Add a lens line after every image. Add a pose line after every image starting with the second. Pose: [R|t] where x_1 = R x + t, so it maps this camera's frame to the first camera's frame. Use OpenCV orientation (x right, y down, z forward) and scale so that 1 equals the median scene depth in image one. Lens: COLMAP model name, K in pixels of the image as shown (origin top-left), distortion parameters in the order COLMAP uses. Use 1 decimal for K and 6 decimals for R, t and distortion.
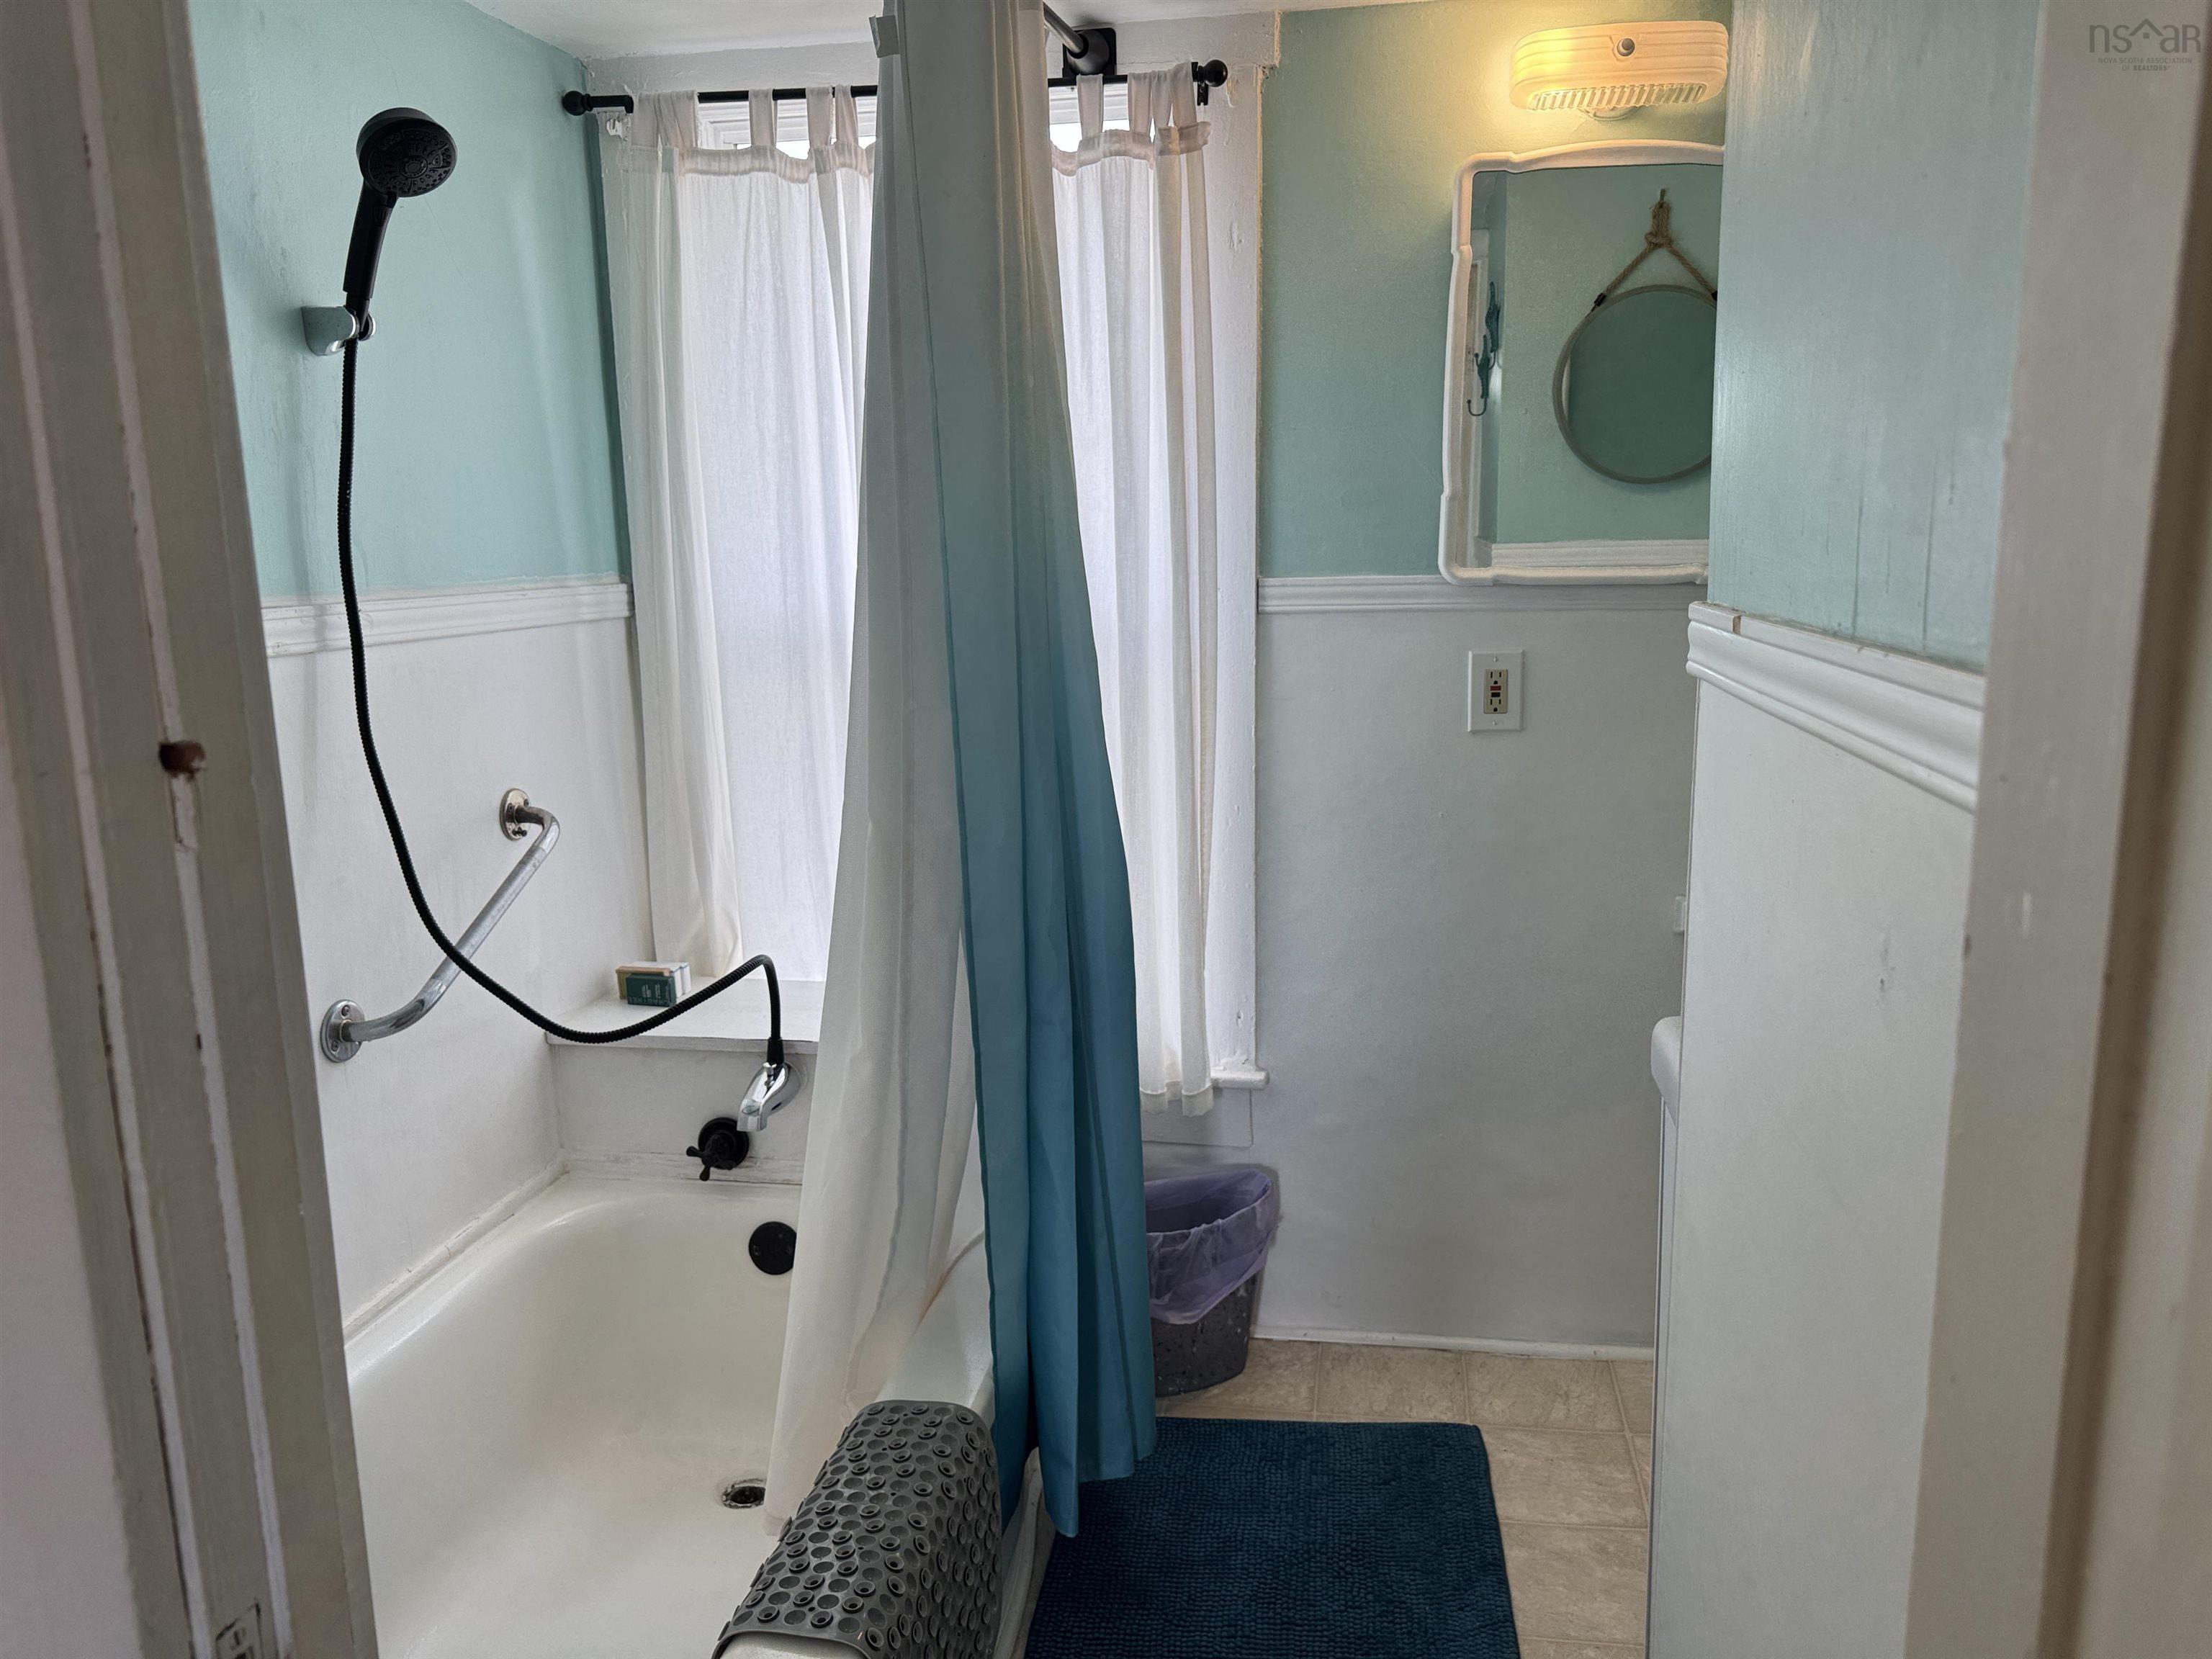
lens RADIAL K [[1597.4, 0, 1105.2], [0, 1597.4, 829.3], [0, 0, 1]] dist [0.000947, -0.000211]
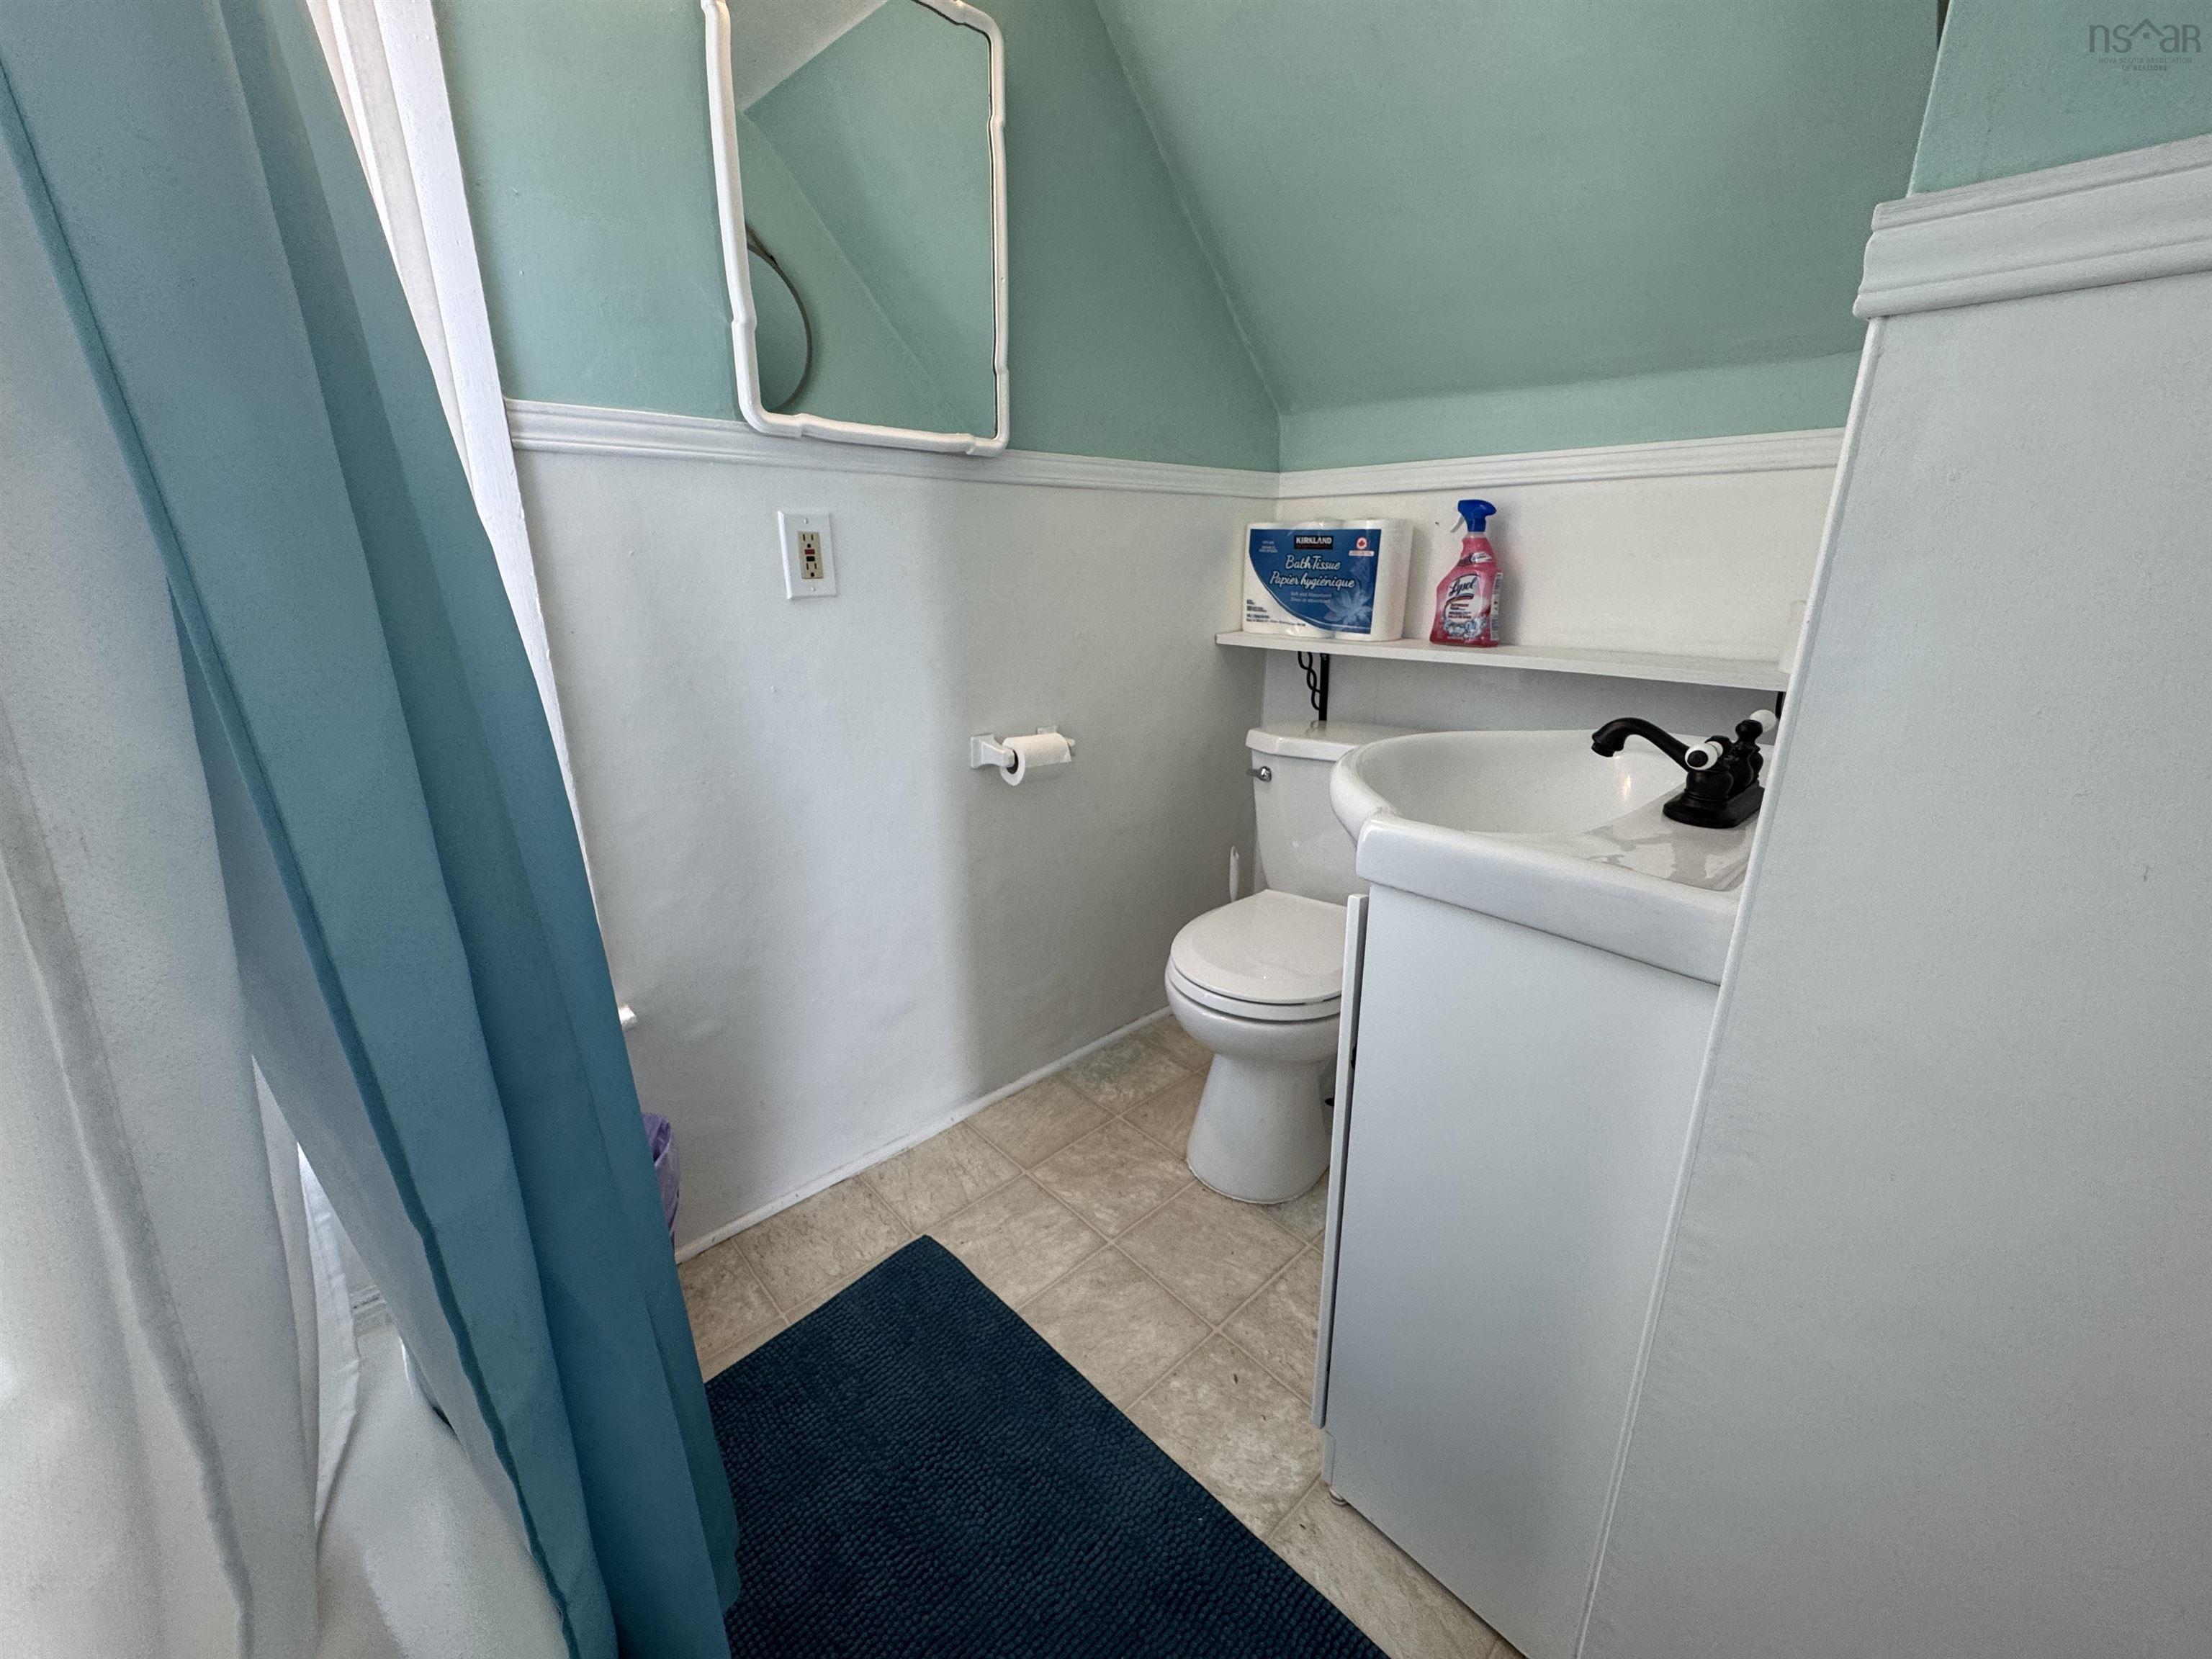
lens RADIAL K [[880.7, 0, 1113.3], [0, 880.7, 829.9], [0, 0, 1]] dist [-0.009144, 0.000023]
pose [[0.601076, -0.222346, 0.767639, -0.095685], [0.135969, 0.974967, 0.175933, 0.008478], [-0.787540, -0.001374, 0.616261, 0.520956]]
